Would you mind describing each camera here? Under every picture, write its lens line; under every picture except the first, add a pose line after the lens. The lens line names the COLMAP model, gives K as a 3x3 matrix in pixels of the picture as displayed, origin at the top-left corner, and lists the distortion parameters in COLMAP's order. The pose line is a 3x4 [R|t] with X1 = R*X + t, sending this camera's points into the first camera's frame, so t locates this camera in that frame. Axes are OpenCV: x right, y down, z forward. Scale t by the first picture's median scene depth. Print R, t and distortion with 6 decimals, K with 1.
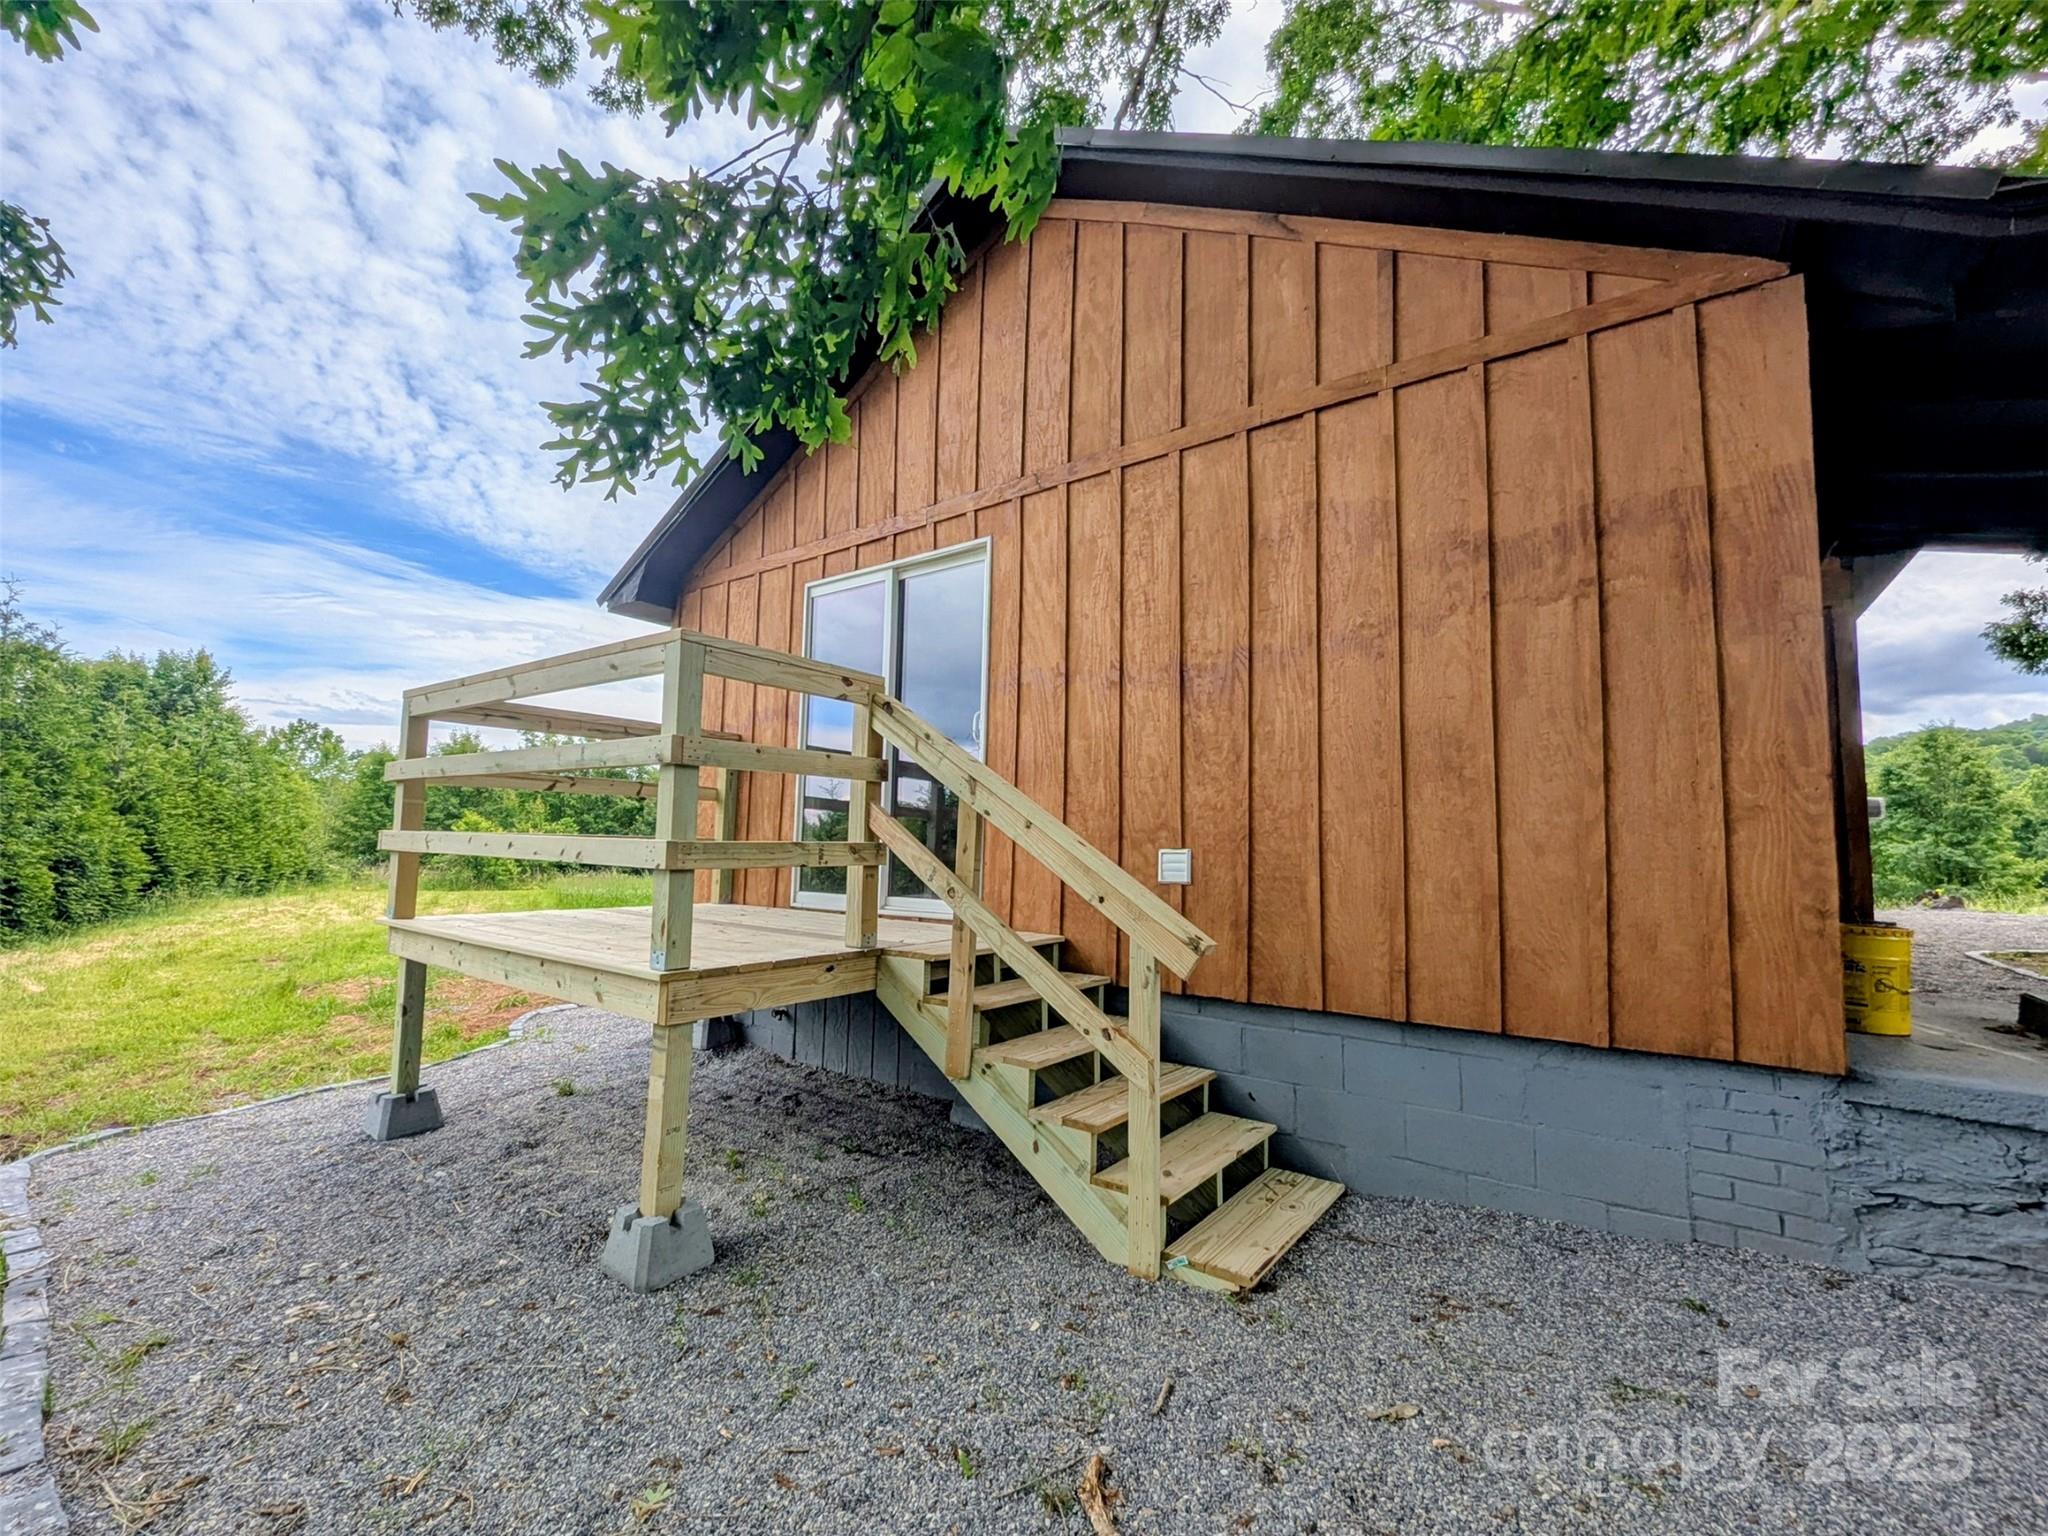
lens RADIAL K [[845.6, 0, 1024.0], [0, 845.6, 768.0], [0, 0, 1]] dist [0.000216, 0.000203]
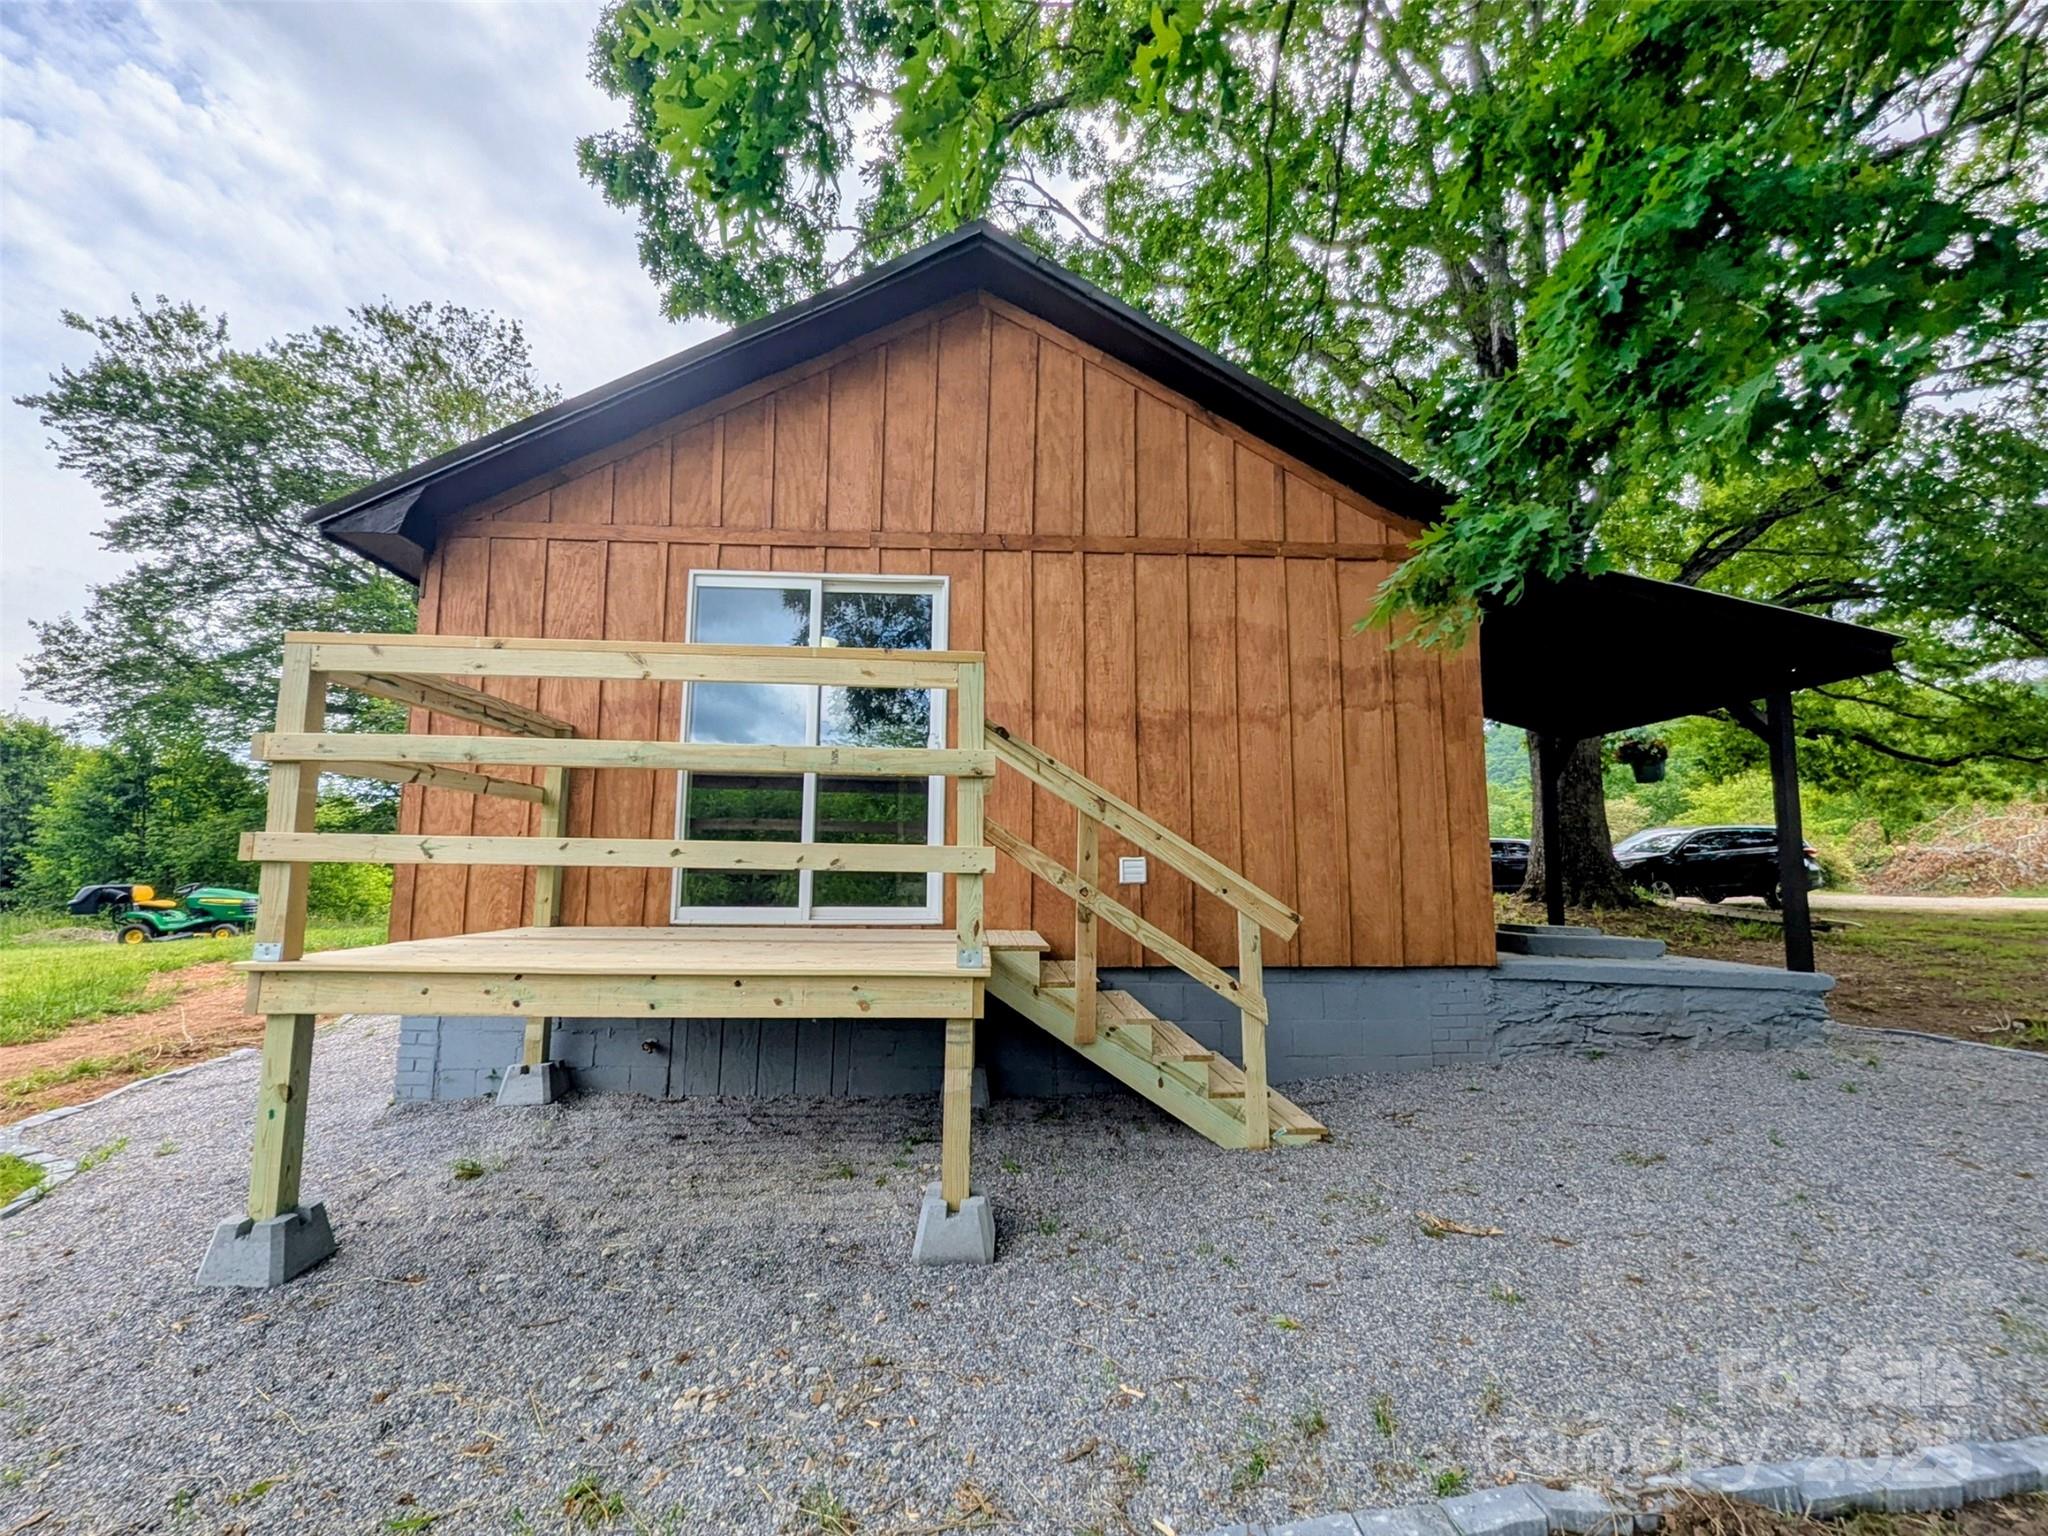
lens RADIAL K [[845.6, 0, 1024.0], [0, 845.6, 768.0], [0, 0, 1]] dist [0.000216, 0.000203]
pose [[0.773615, 0.064199, 0.630395, -0.796324], [-0.052747, 0.997926, -0.036897, 0.015620], [-0.631456, -0.004708, 0.775397, 0.092732]]
